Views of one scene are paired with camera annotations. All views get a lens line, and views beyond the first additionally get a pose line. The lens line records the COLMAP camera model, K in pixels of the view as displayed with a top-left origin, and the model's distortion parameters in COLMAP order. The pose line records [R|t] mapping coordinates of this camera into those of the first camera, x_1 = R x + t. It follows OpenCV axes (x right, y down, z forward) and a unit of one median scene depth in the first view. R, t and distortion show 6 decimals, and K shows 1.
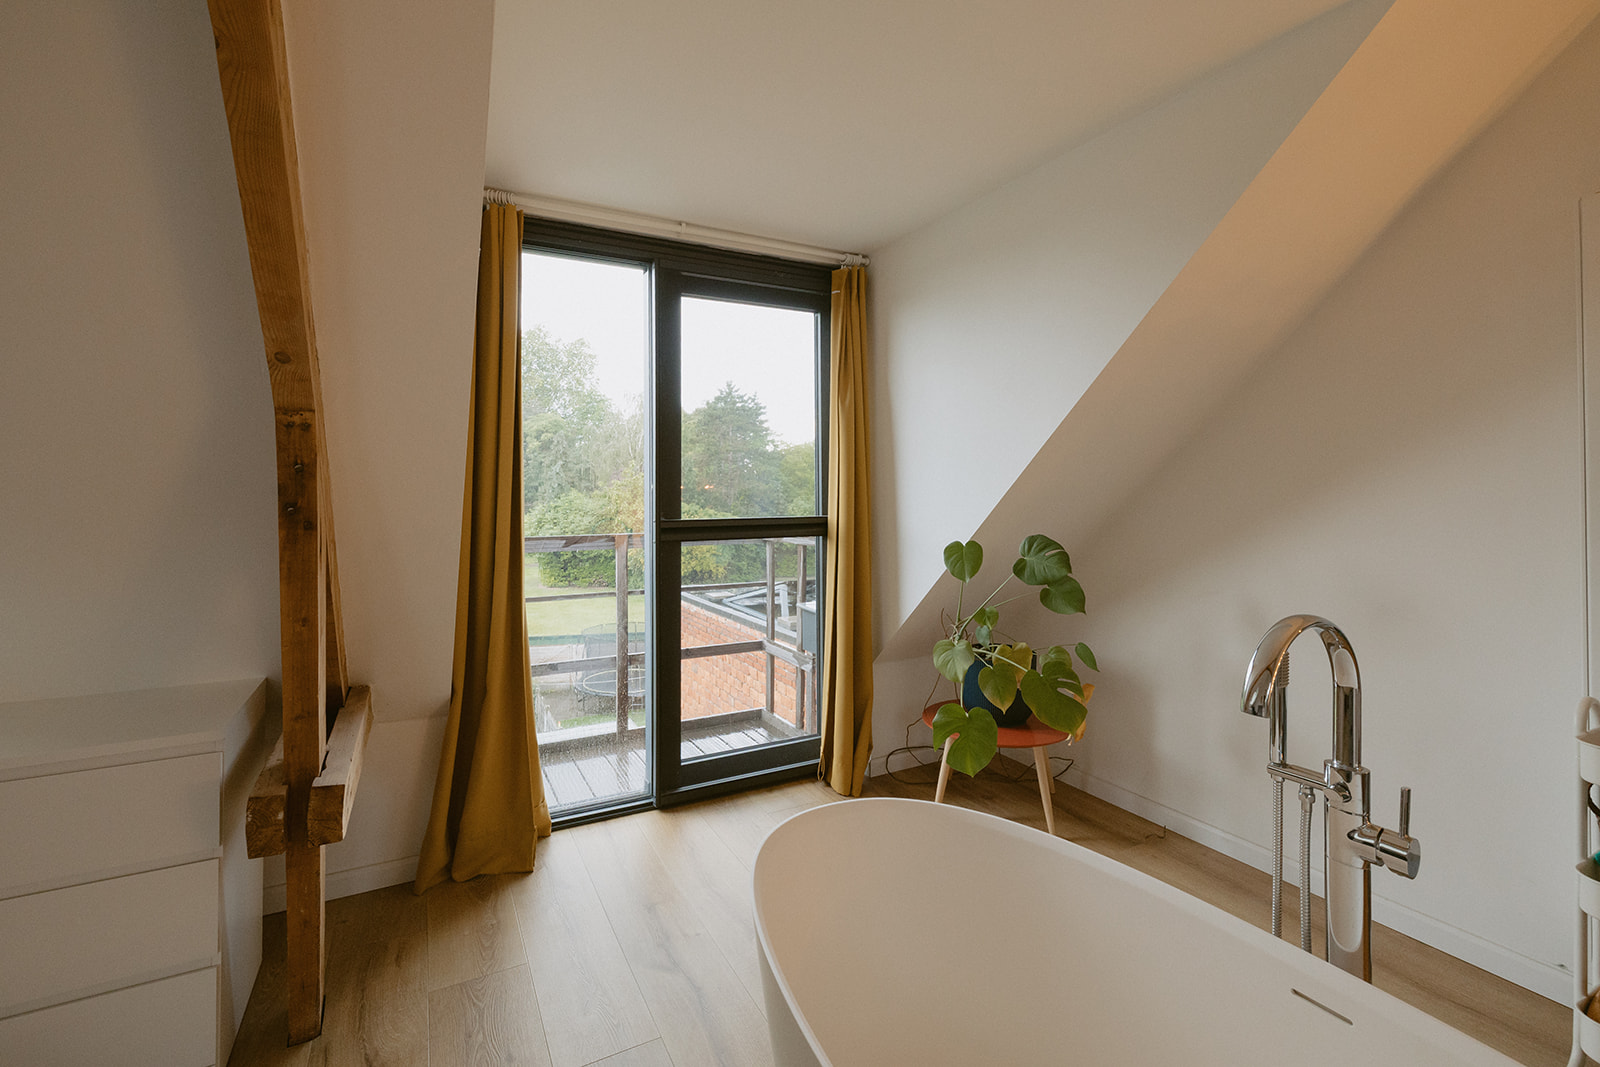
lens RADIAL K [[665.8, 0, 771.4], [0, 665.8, 484.1], [0, 0, 1]] dist [0.000924, 0.000128]
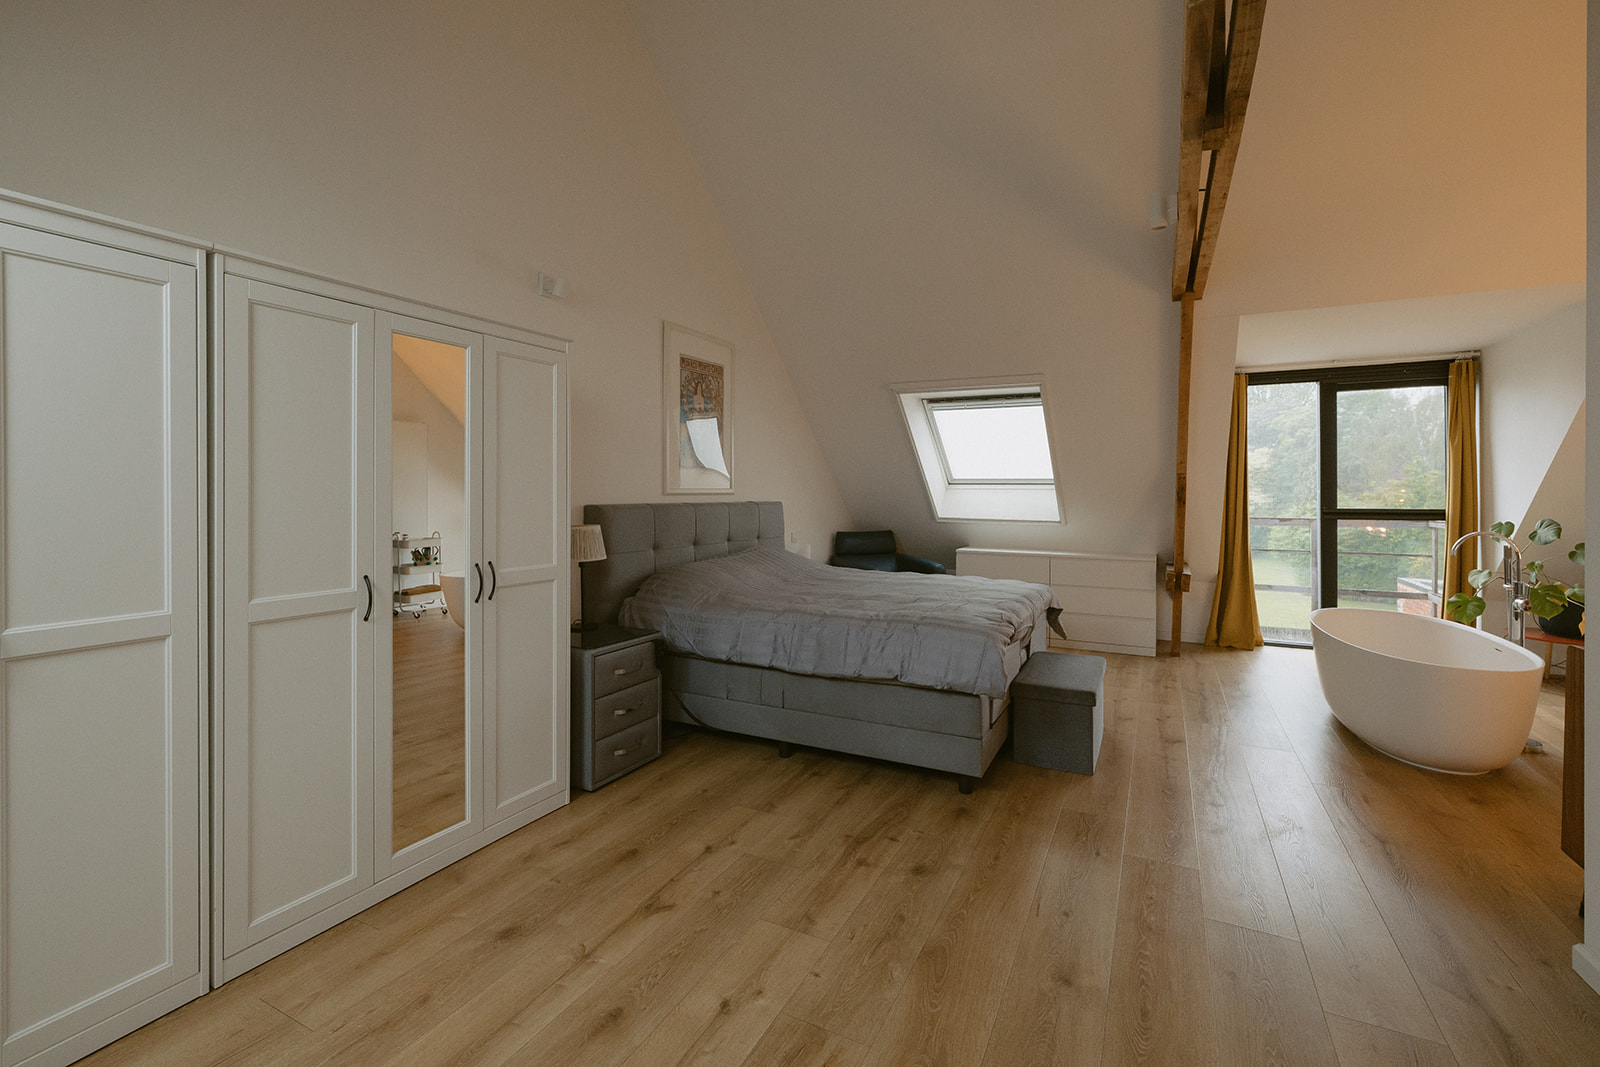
lens RADIAL K [[686.4, 0, 832.9], [0, 686.4, 485.5], [0, 0, 1]] dist [-0.000715, -0.000234]
pose [[0.595212, -0.004687, -0.803555, 0.625389], [0.006574, 0.999978, -0.000963, -0.022684], [0.803542, -0.004709, 0.595230, -1.448554]]
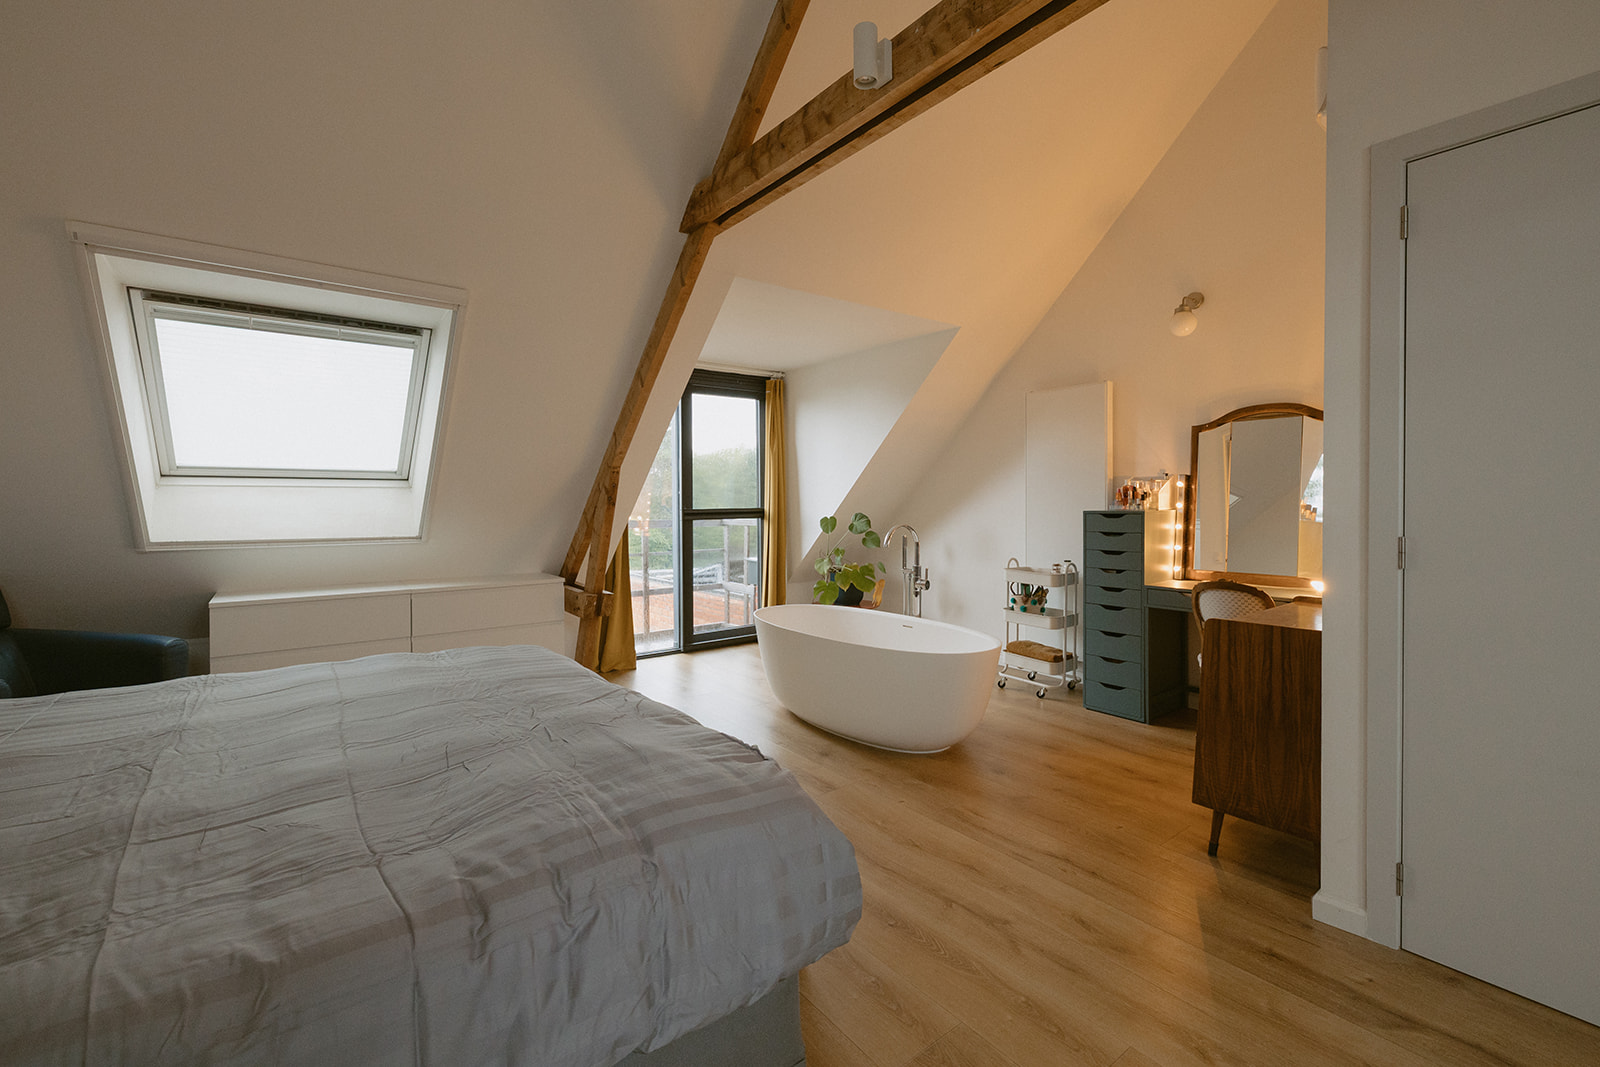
lens RADIAL K [[671.0, 0, 795.5], [0, 671.0, 501.2], [0, 0, 1]] dist [0.000019, -0.000098]
pose [[0.985130, -0.003956, 0.171764, -0.180305], [0.001670, 0.999908, 0.013451, 0.004508], [-0.171801, -0.012964, 0.985046, -1.048575]]
